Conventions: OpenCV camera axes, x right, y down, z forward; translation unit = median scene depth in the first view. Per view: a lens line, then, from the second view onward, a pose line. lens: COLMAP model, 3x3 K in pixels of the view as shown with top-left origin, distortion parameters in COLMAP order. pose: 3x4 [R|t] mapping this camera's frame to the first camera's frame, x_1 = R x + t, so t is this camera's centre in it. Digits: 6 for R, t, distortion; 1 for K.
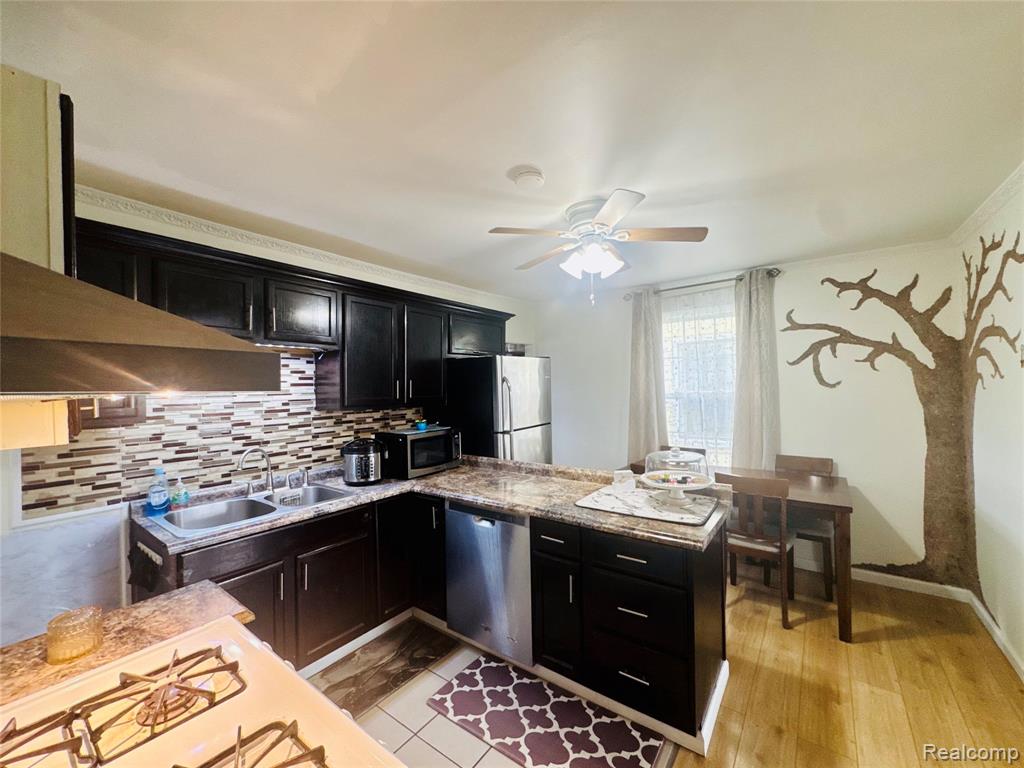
lens RADIAL K [[414.5, 0, 513.2], [0, 414.5, 388.4], [0, 0, 1]] dist [-0.004443, 0.000563]
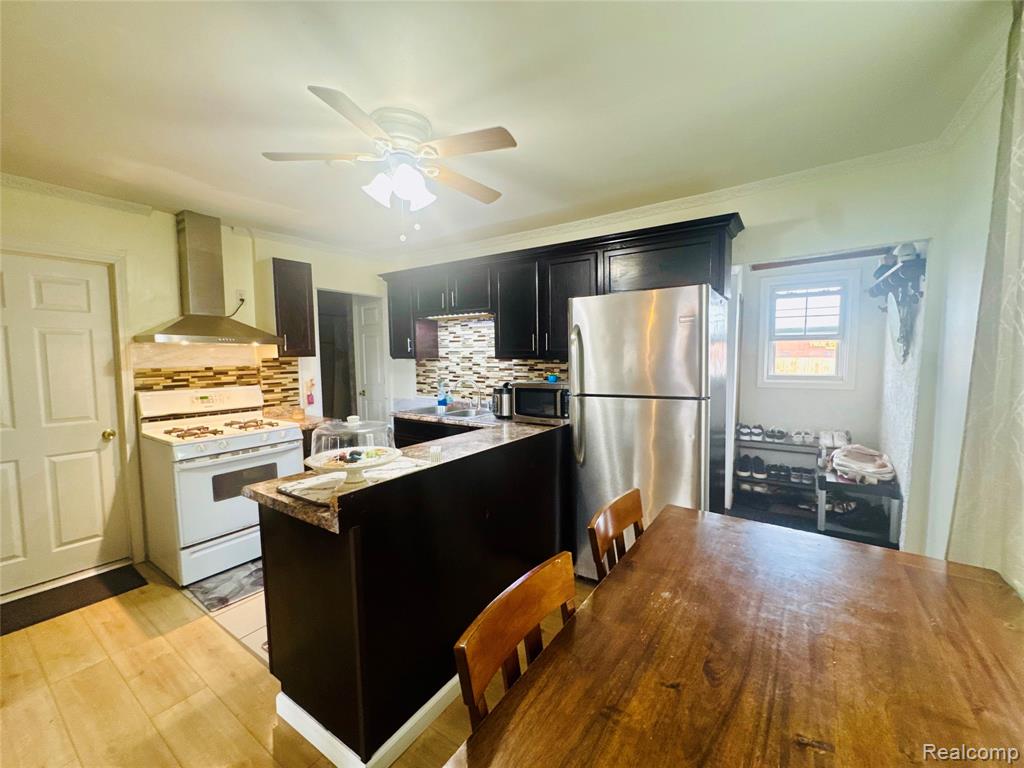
lens RADIAL K [[414.5, 0, 512.8], [0, 414.5, 381.3], [0, 0, 1]] dist [-0.004443, 0.000563]
pose [[0.040379, 0.088111, -0.995292, 0.976204], [0.007111, 0.996054, 0.088467, 0.007718], [0.999159, -0.010650, 0.039593, 1.061482]]
